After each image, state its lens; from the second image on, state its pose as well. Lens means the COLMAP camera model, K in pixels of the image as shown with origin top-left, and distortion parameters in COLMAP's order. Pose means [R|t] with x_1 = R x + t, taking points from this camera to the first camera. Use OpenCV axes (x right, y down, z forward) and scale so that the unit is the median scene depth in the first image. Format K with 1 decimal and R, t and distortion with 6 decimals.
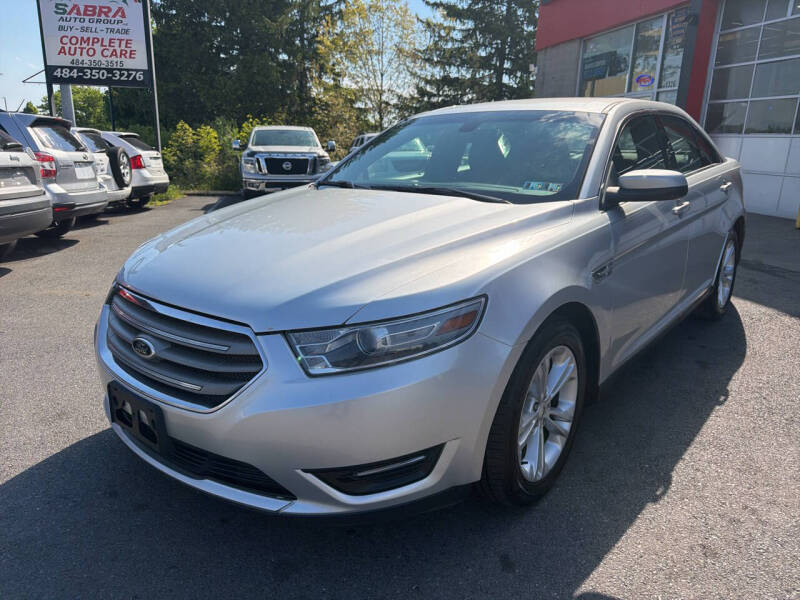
lens RADIAL K [[566.5, 0, 401.1], [0, 566.5, 300.5], [0, 0, 1]] dist [0.013059, -0.019943]
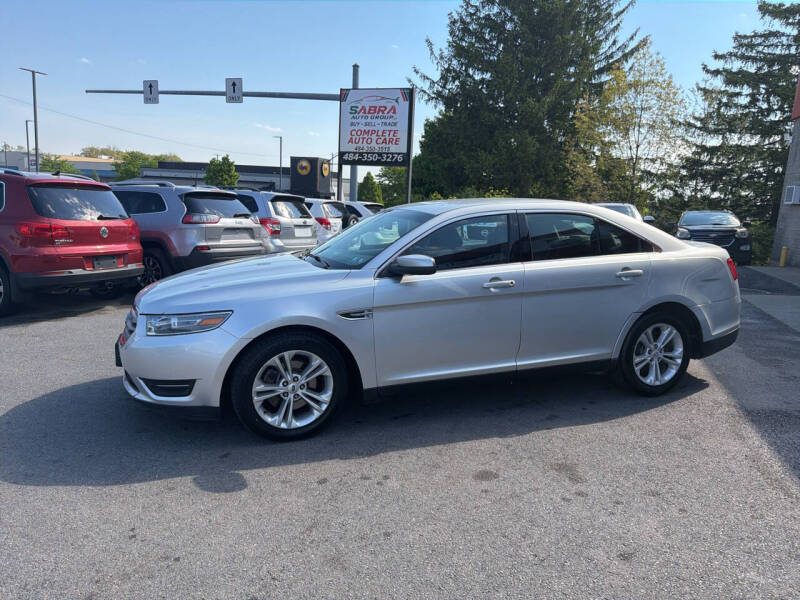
lens RADIAL K [[558.2, 0, 400.0], [0, 558.2, 300.0], [0, 0, 1]] dist [0.052102, -0.069895]
pose [[0.871167, 0.100075, -0.480679, 0.175877], [-0.150389, 0.986340, -0.067210, -0.000246], [0.467387, 0.130840, 0.874317, -0.047483]]
